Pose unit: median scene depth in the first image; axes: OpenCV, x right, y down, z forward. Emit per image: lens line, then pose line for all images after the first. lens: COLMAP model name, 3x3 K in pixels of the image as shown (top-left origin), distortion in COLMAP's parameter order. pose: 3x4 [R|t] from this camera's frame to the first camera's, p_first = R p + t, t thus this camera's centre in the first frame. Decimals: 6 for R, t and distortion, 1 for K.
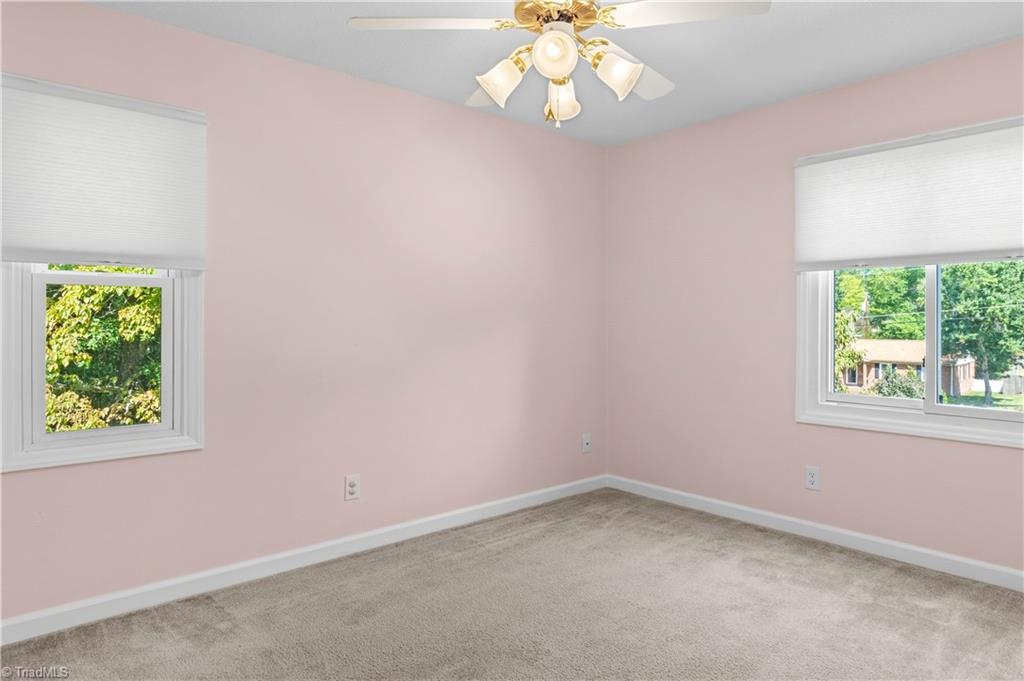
lens RADIAL K [[596.9, 0, 513.9], [0, 596.9, 326.4], [0, 0, 1]] dist [-0.001338, -0.000501]
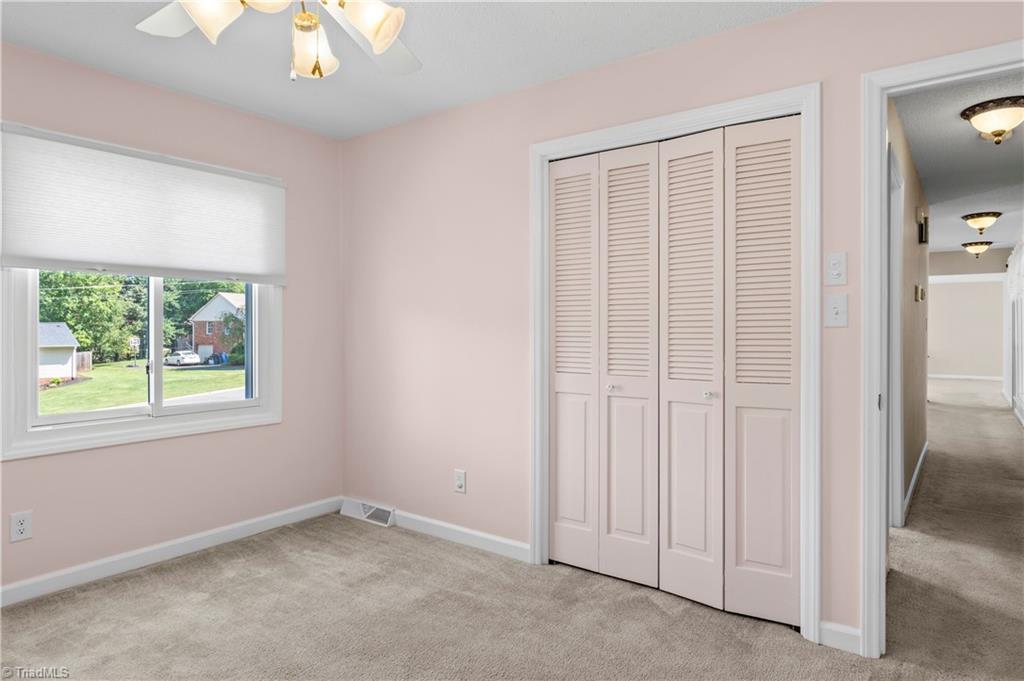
lens RADIAL K [[626.5, 0, 512.0], [0, 626.5, 340.5], [0, 0, 1]] dist [0.002392, -0.000381]
pose [[-0.203975, -0.015734, 0.978850, -0.536545], [0.002165, 0.999861, 0.016523, -0.008636], [-0.978974, 0.005489, -0.203913, 0.617125]]
